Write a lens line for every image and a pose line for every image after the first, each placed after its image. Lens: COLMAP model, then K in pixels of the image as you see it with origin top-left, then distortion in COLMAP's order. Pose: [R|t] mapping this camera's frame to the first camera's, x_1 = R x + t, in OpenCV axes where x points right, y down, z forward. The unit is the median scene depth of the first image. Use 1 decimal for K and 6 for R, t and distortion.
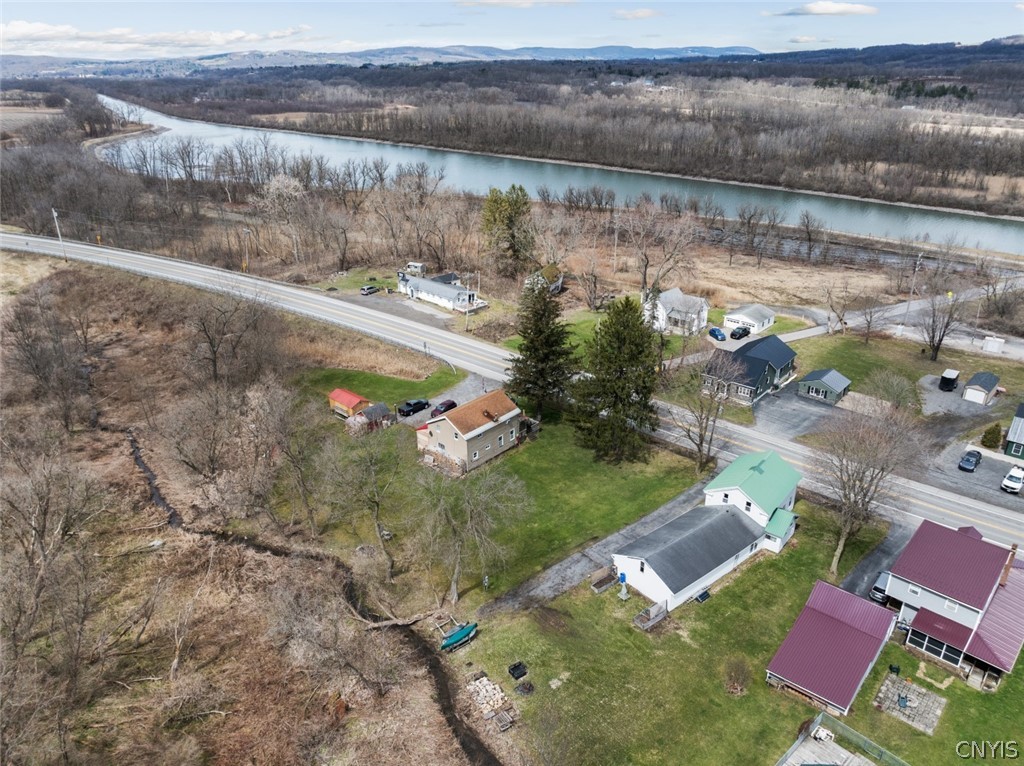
lens RADIAL K [[723.3, 0, 512.0], [0, 723.3, 383.0], [0, 0, 1]] dist [-0.035966, 0.001048]
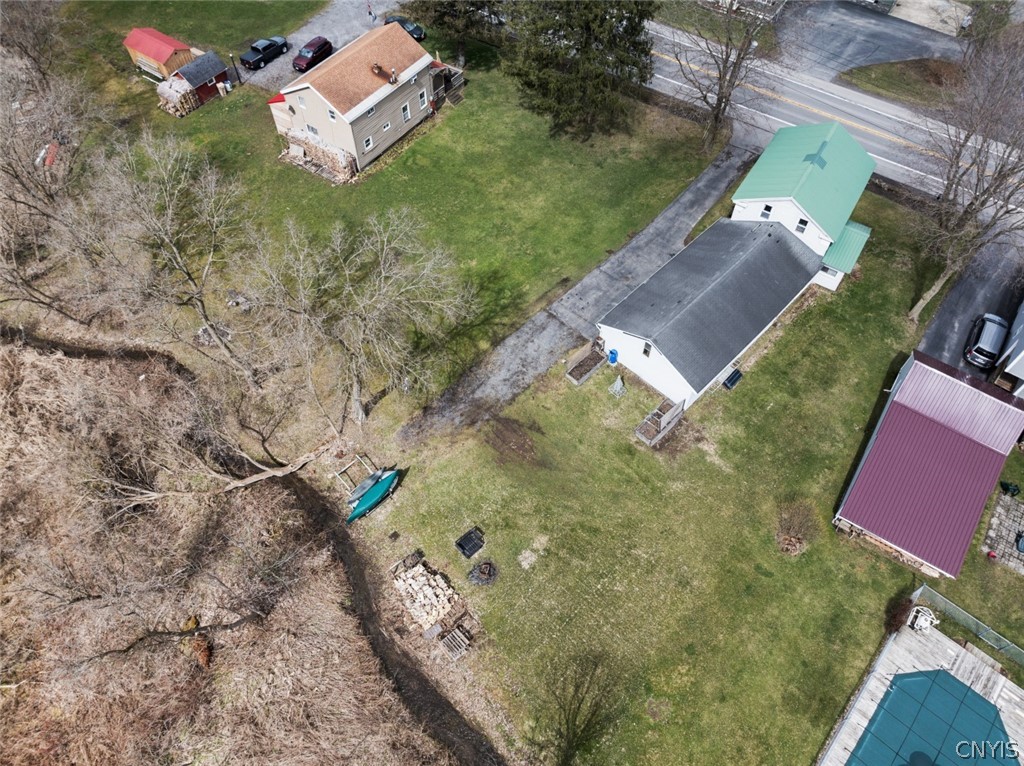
lens RADIAL K [[723.3, 0, 512.0], [0, 723.3, 383.0], [0, 0, 1]] dist [-0.035966, 0.001048]
pose [[0.992698, -0.094146, 0.075408, 0.009030], [0.041221, 0.852296, 0.521433, -0.056196], [-0.113361, -0.514517, 0.849954, 0.424581]]
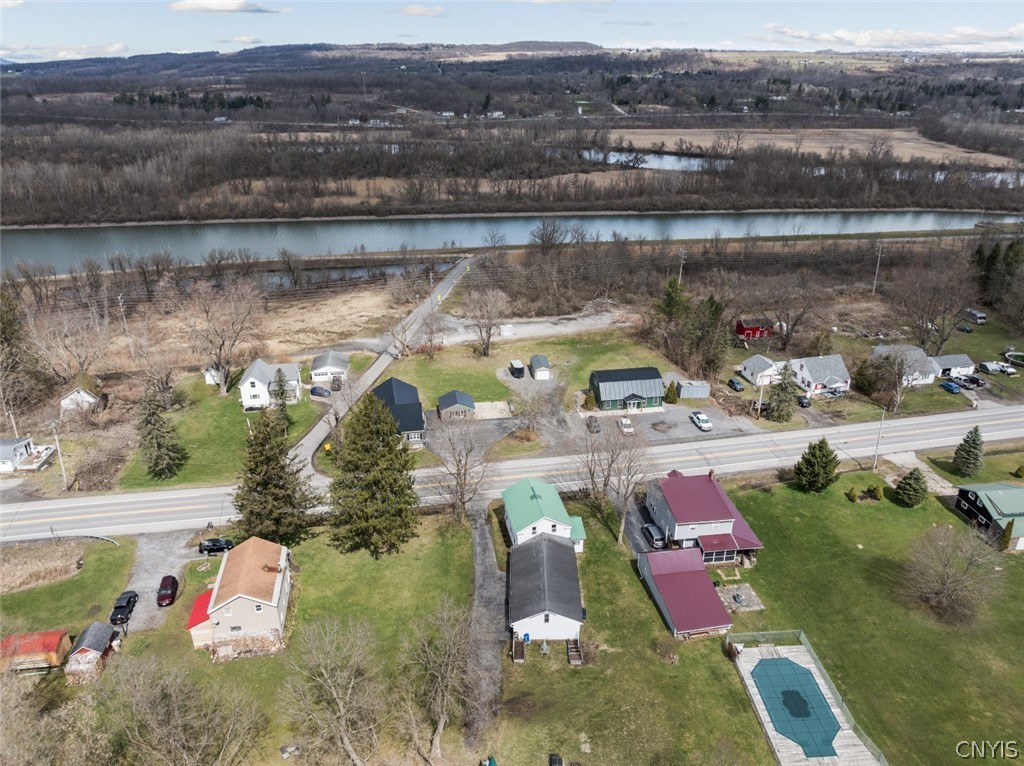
lens RADIAL K [[723.3, 0, 512.0], [0, 723.3, 383.0], [0, 0, 1]] dist [-0.035966, 0.001048]
pose [[0.630766, -0.311093, 0.710884, -0.514592], [0.316229, 0.939649, 0.130614, -0.244051], [-0.708614, 0.142415, 0.691075, 0.188396]]
